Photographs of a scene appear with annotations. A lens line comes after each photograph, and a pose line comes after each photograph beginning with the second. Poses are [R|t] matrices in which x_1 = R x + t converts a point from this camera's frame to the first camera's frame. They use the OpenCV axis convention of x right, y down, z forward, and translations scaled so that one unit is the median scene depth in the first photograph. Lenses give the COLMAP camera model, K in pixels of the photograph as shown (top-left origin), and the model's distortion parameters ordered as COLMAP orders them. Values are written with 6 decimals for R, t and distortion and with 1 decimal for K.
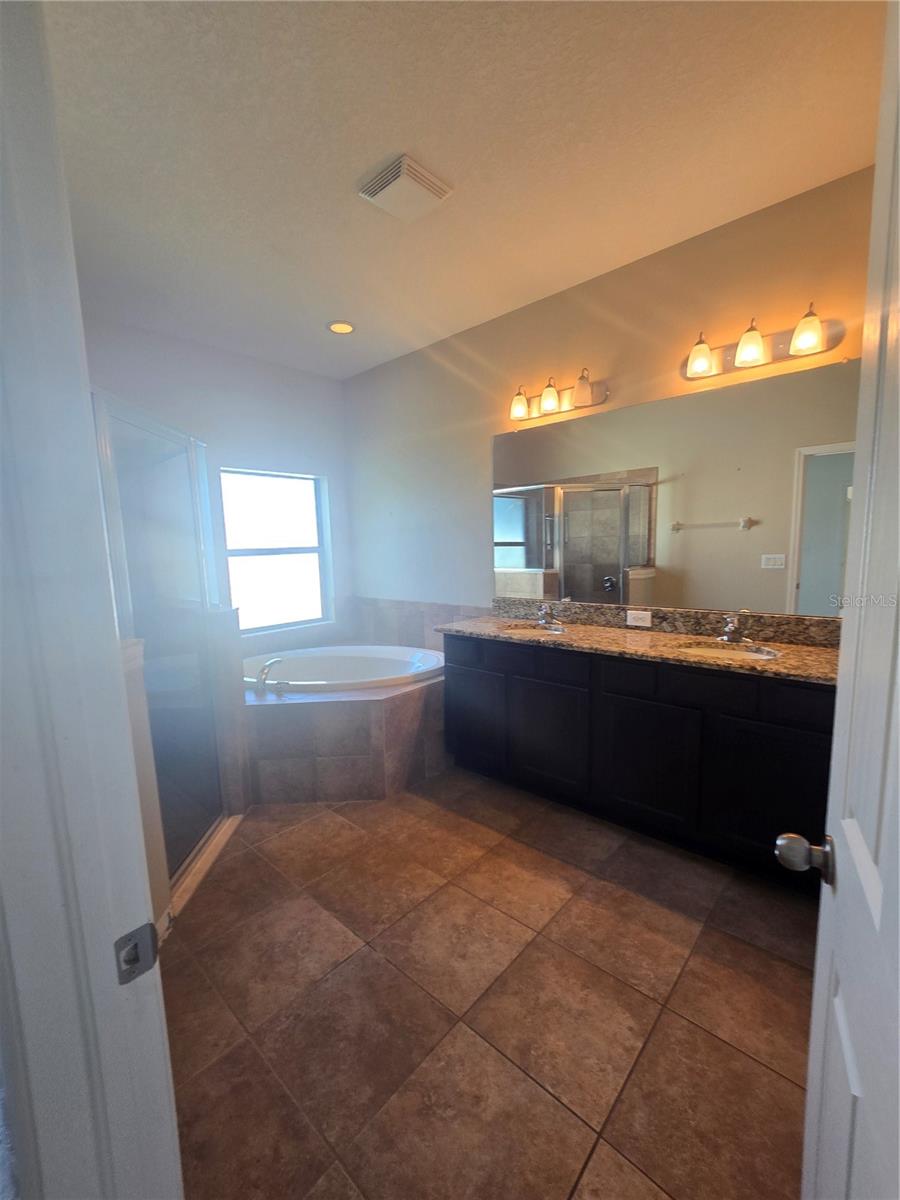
lens RADIAL K [[488.6, 0, 446.7], [0, 488.6, 603.0], [0, 0, 1]] dist [-0.003107, 0.002059]
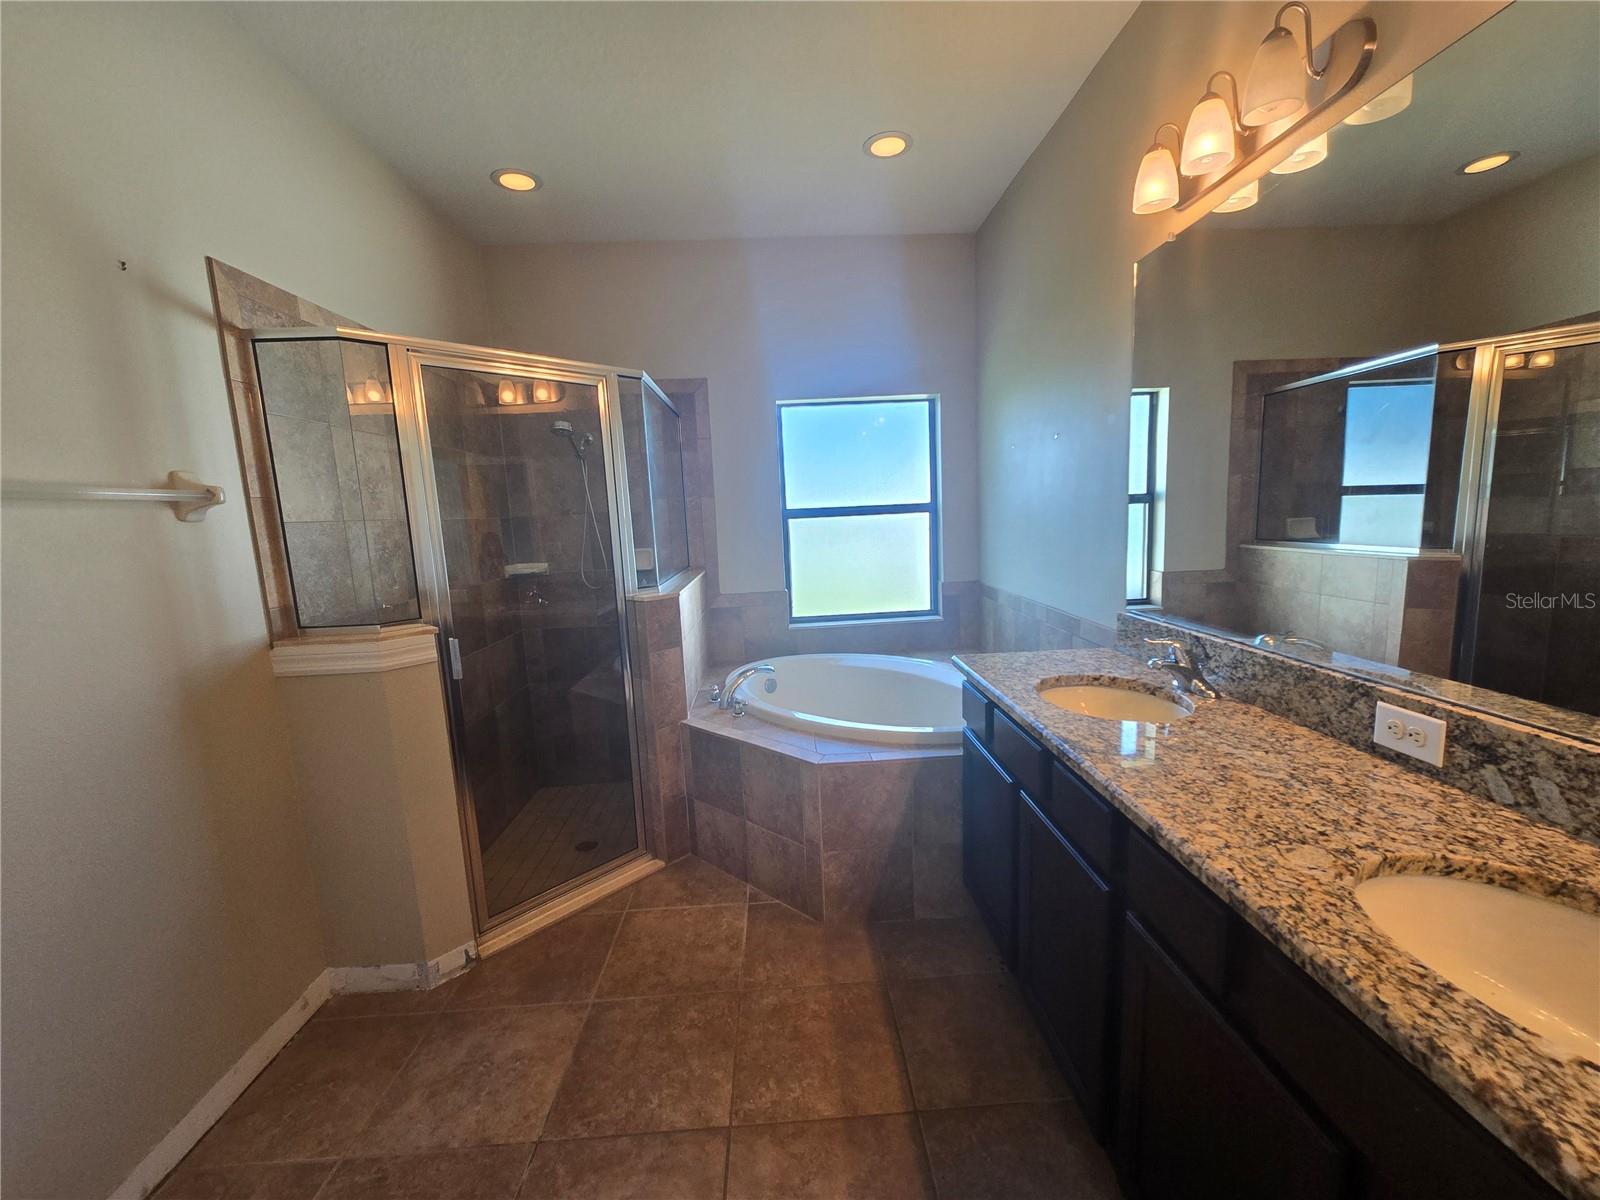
lens RADIAL K [[651.4, 0, 802.8], [0, 651.4, 601.5], [0, 0, 1]] dist [-0.003107, 0.002059]
pose [[0.715845, 0.095955, -0.691634, 0.394520], [-0.062516, 0.995342, 0.073385, -0.060931], [0.695455, -0.009294, 0.718510, 0.410017]]
